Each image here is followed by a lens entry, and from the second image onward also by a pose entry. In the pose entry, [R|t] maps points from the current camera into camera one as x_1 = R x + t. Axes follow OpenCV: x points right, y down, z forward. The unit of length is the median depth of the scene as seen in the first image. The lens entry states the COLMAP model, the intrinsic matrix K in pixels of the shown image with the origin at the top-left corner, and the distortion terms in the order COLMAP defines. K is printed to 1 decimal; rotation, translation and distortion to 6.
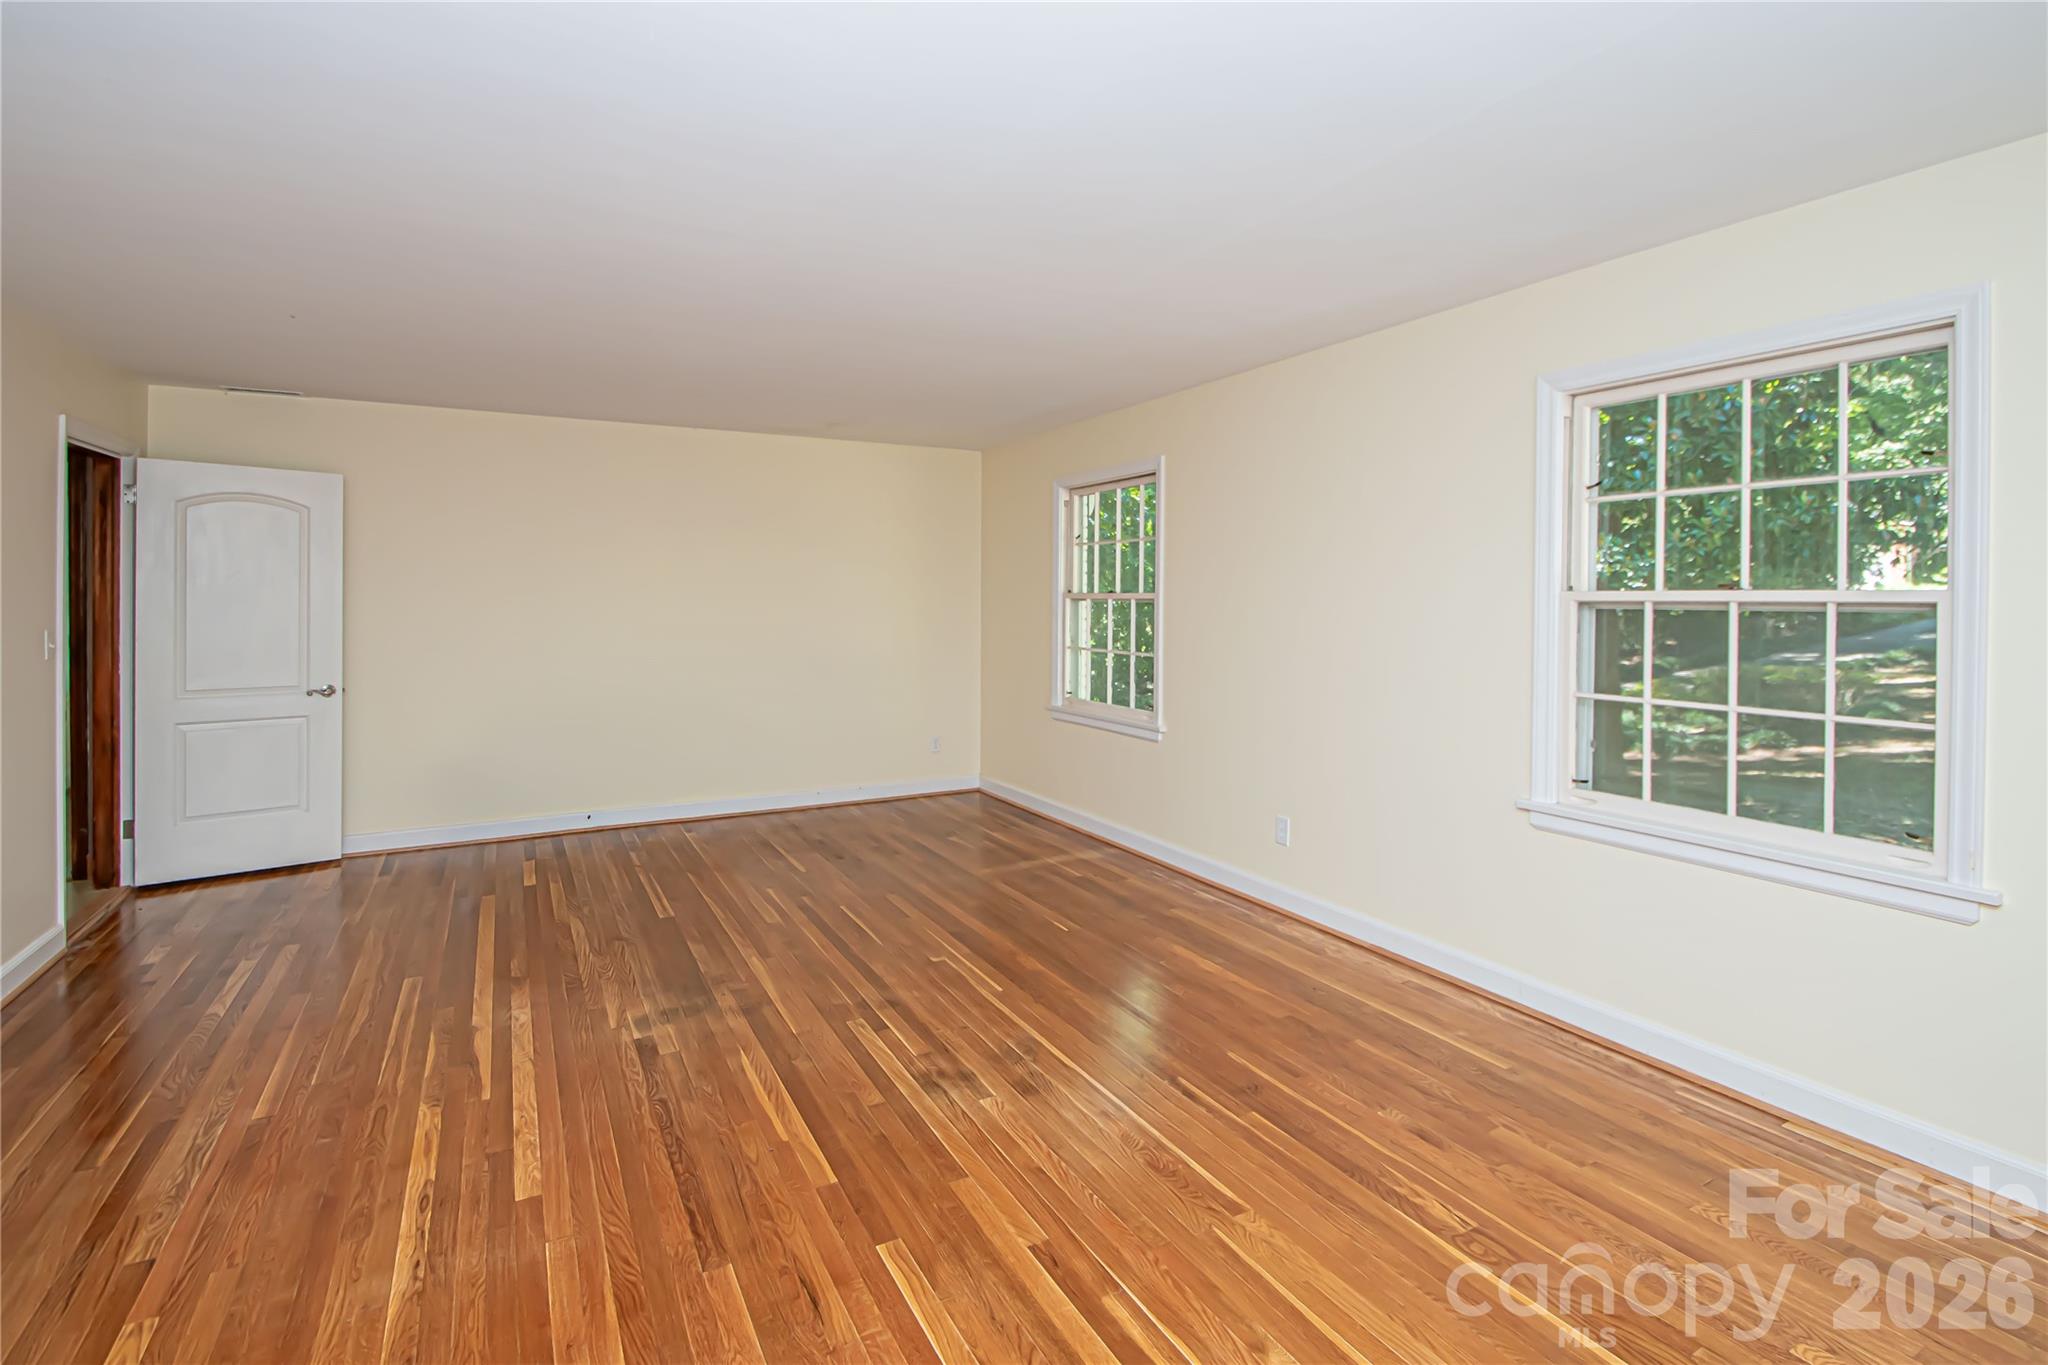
lens RADIAL K [[953.1, 0, 1022.2], [0, 953.1, 602.1], [0, 0, 1]] dist [0.004946, -0.009042]
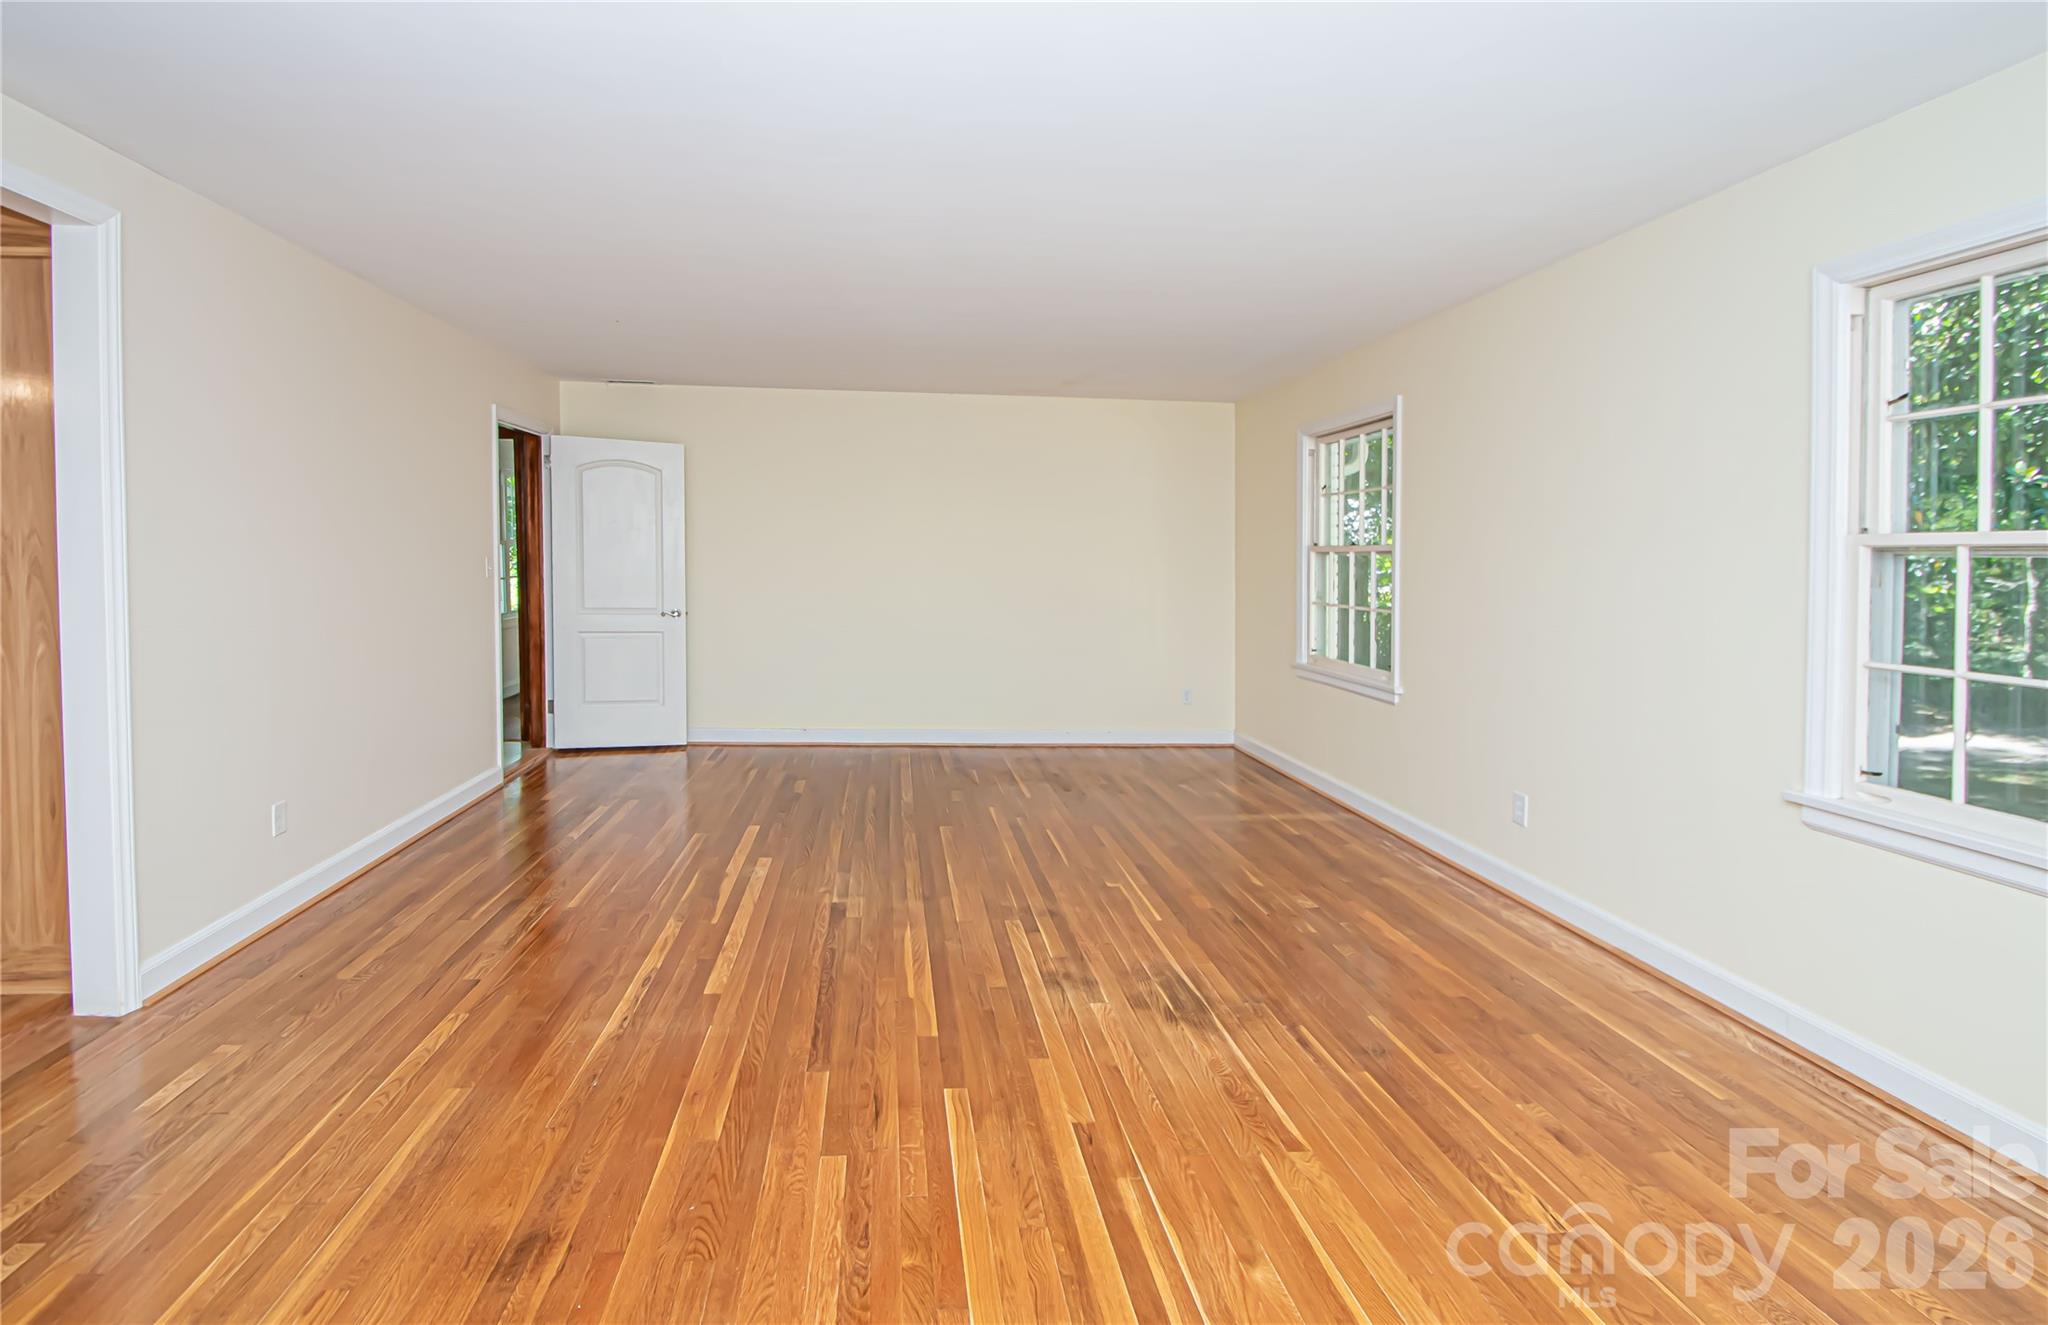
lens RADIAL K [[968.9, 0, 1024.1], [0, 968.9, 597.0], [0, 0, 1]] dist [0.000121, -0.010062]
pose [[0.918183, 0.026582, -0.395264, 0.255844], [-0.017847, 0.999509, 0.025759, 0.033225], [0.395754, -0.016597, 0.918206, -0.017918]]
